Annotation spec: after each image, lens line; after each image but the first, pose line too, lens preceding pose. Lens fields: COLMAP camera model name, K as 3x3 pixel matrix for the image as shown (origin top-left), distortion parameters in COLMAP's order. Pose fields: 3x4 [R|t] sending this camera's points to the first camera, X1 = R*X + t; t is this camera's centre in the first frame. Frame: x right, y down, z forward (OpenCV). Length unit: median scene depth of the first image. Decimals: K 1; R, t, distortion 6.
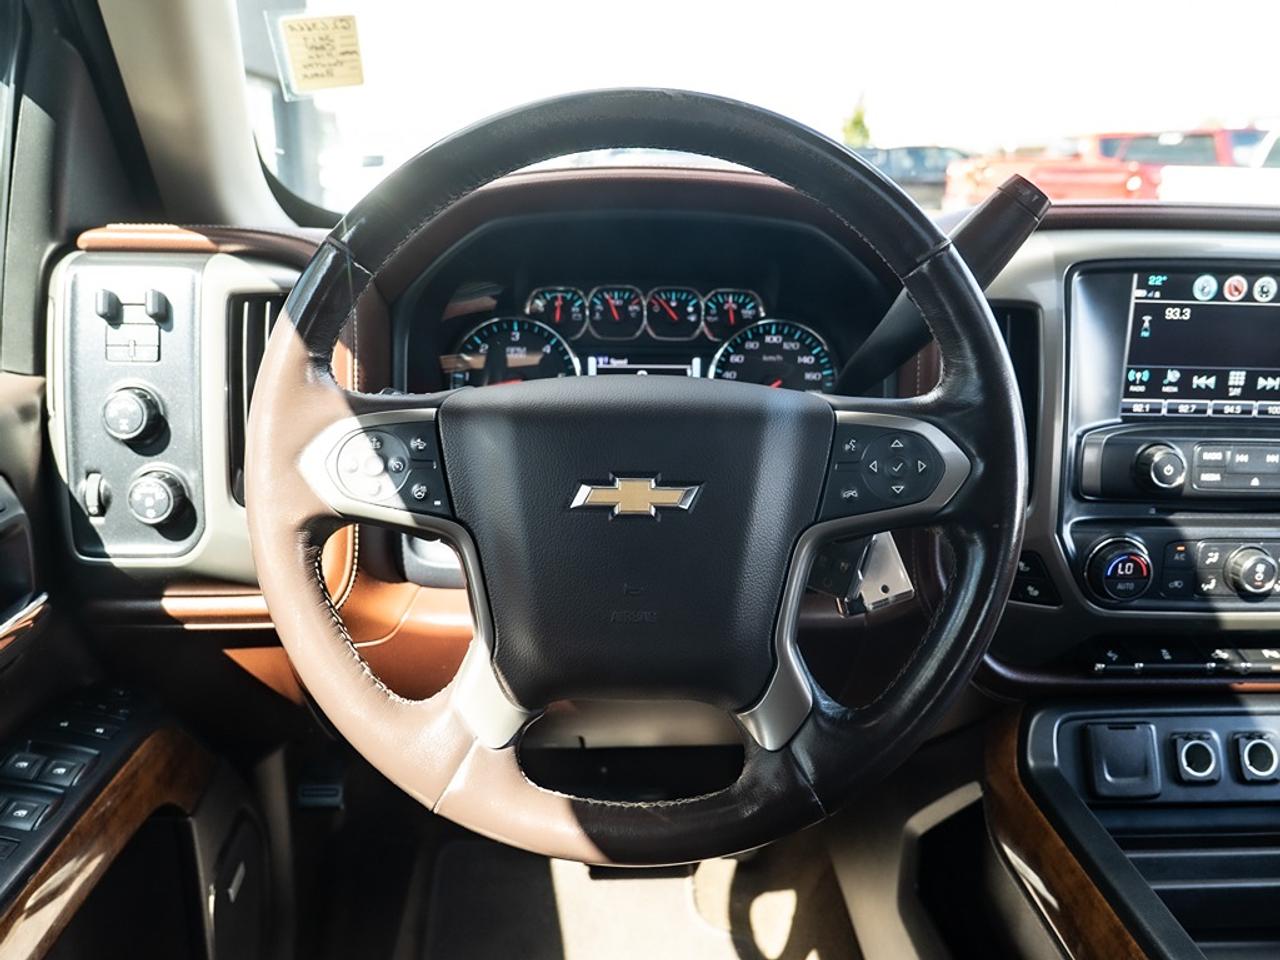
lens RADIAL K [[1057.8, 0, 640.4], [0, 1057.8, 495.3], [0, 0, 1]] dist [-0.014321, -0.006604]
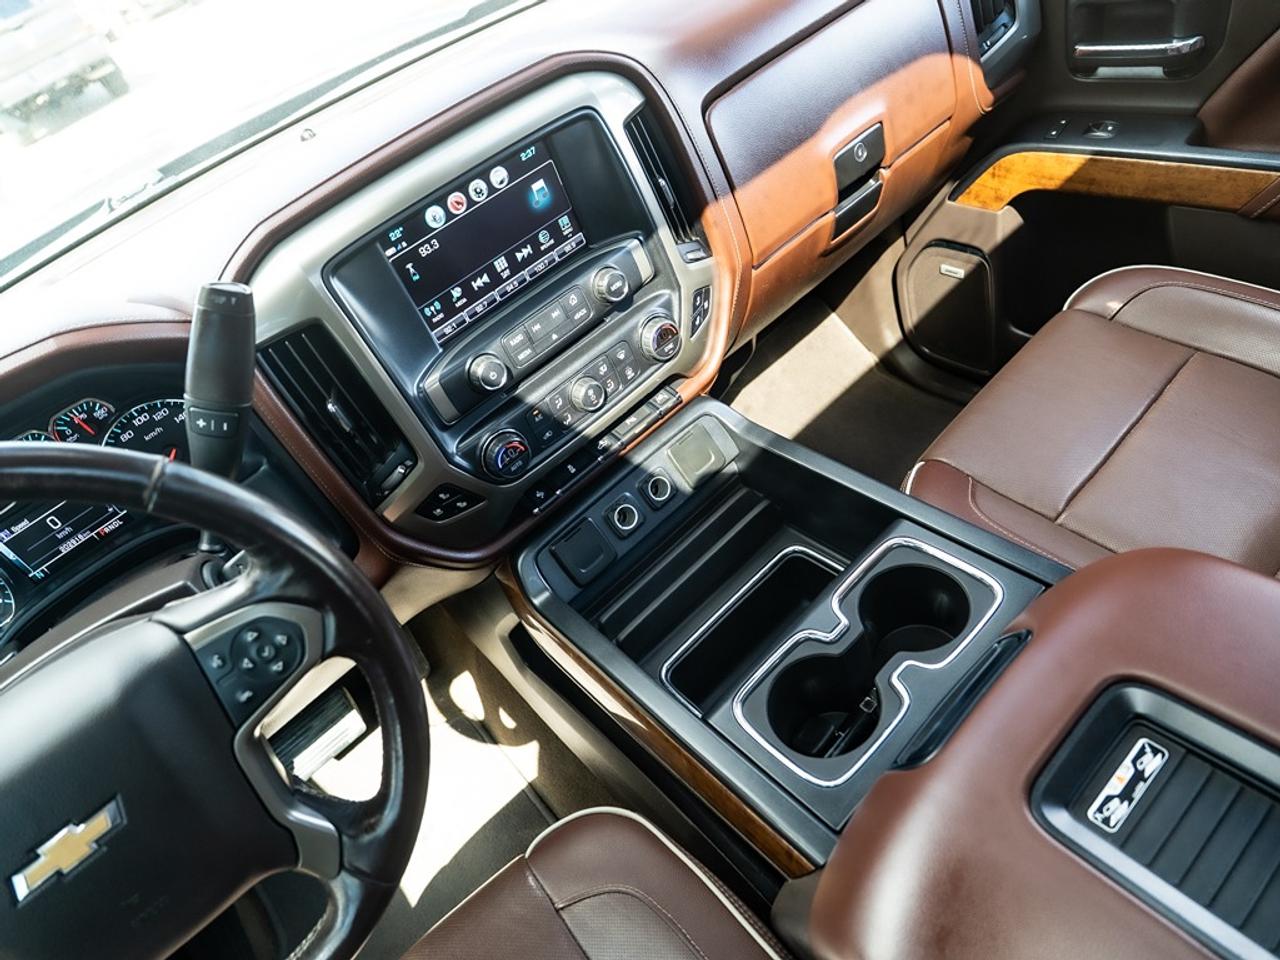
lens RADIAL K [[790.5, 0, 640.3], [0, 790.5, 474.4], [0, 0, 1]] dist [-0.017819, -0.002122]
pose [[0.748084, -0.603397, 0.276193, 0.289711], [0.470762, 0.775884, 0.419984, -0.231813], [-0.467711, -0.184162, 0.864483, 0.088060]]
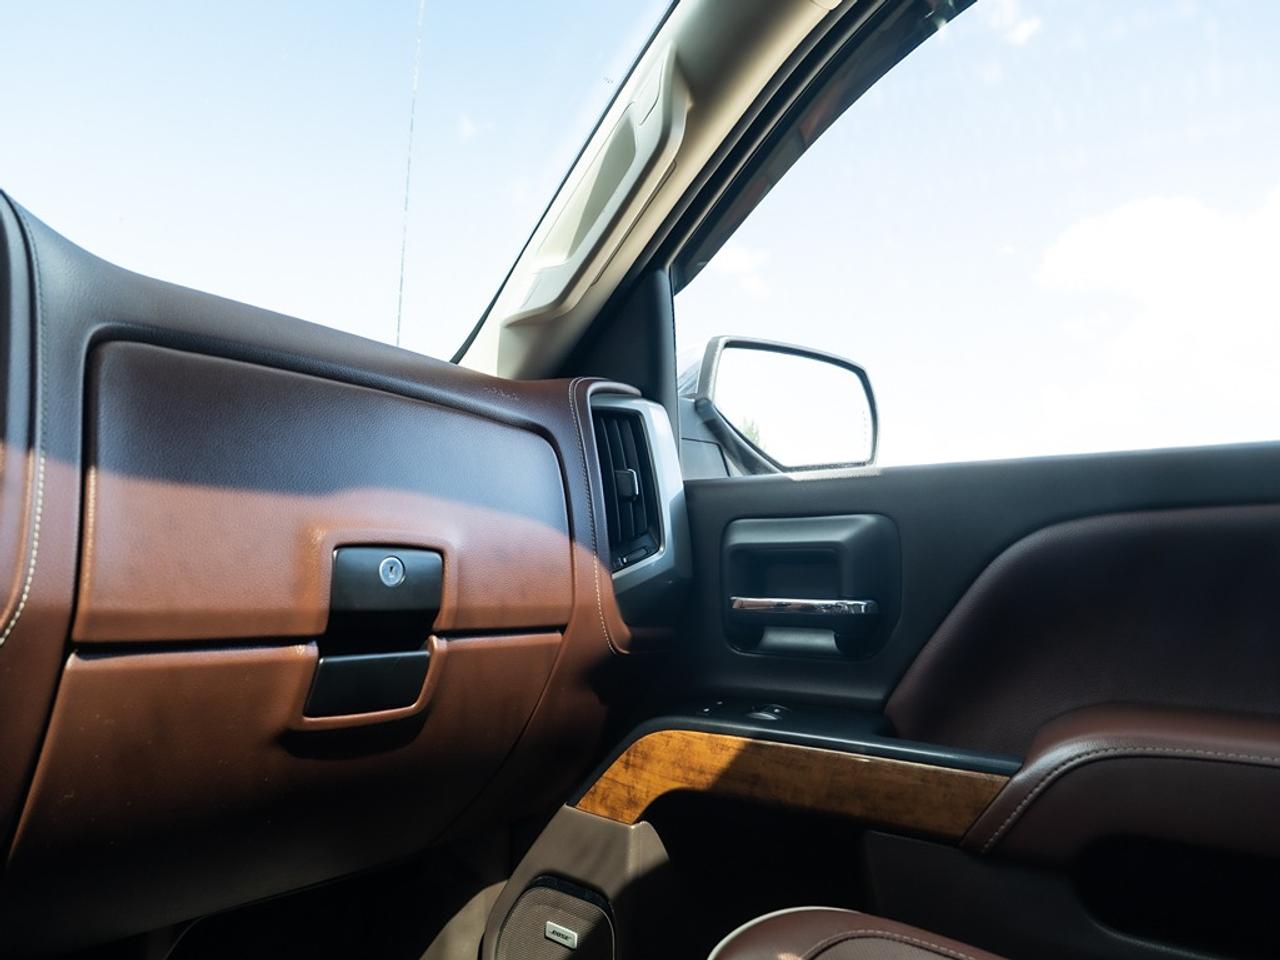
lens RADIAL K [[826.2, 0, 645.4], [0, 826.2, 477.7], [0, 0, 1]] dist [-0.021743, 0.001334]
pose [[0.638809, 0.084717, 0.764687, 0.732734], [0.211275, 0.936392, -0.280236, 0.227518], [-0.739788, 0.340577, 0.580277, 0.422255]]
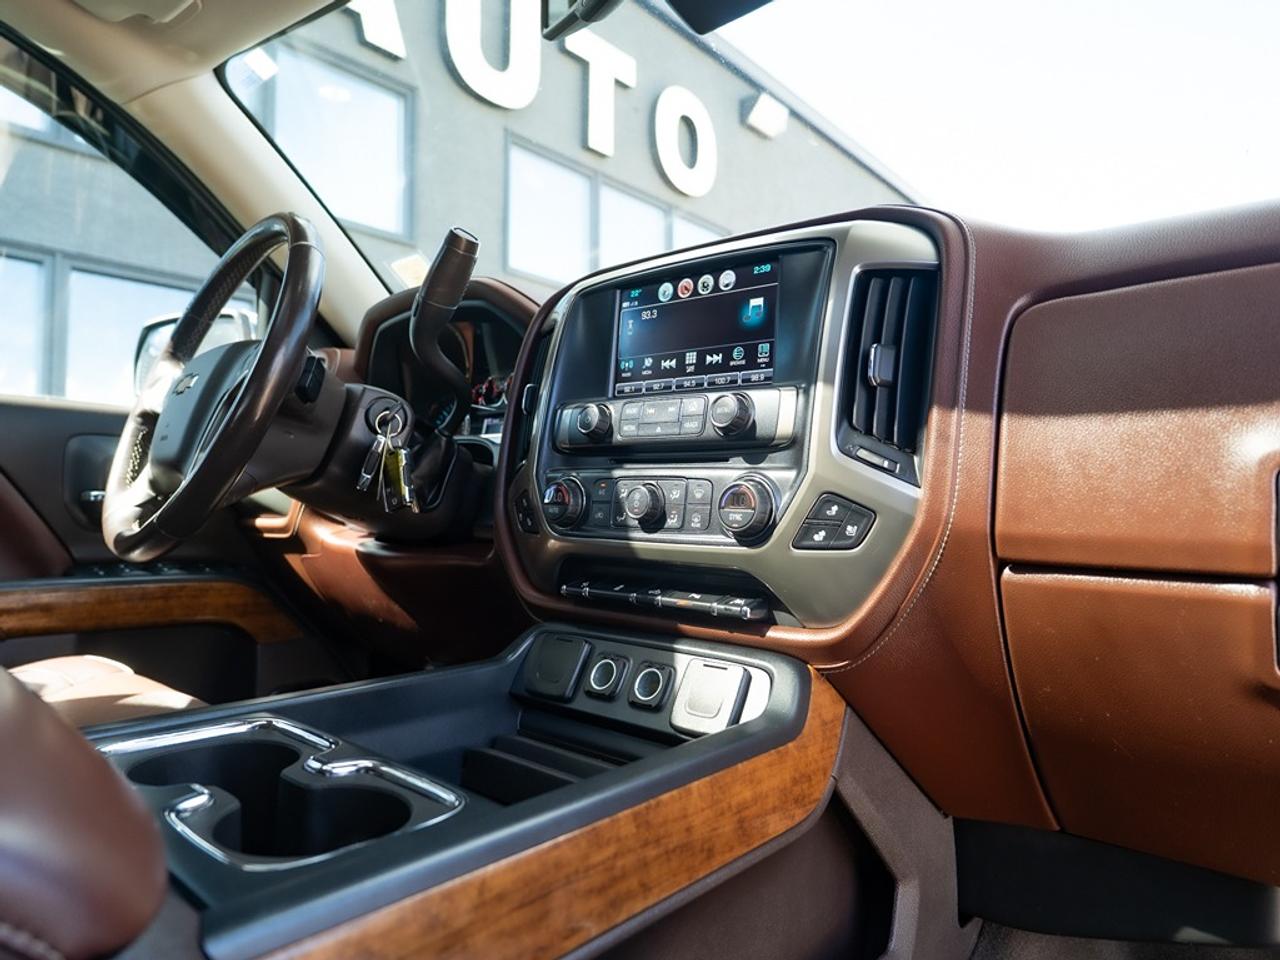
lens RADIAL K [[826.2, 0, 645.4], [0, 826.2, 477.7], [0, 0, 1]] dist [-0.021743, 0.001334]
pose [[0.723760, -0.029356, -0.689427, 1.182328], [-0.202938, 0.945857, -0.253320, 0.268741], [0.659536, 0.323254, 0.678616, 0.373550]]
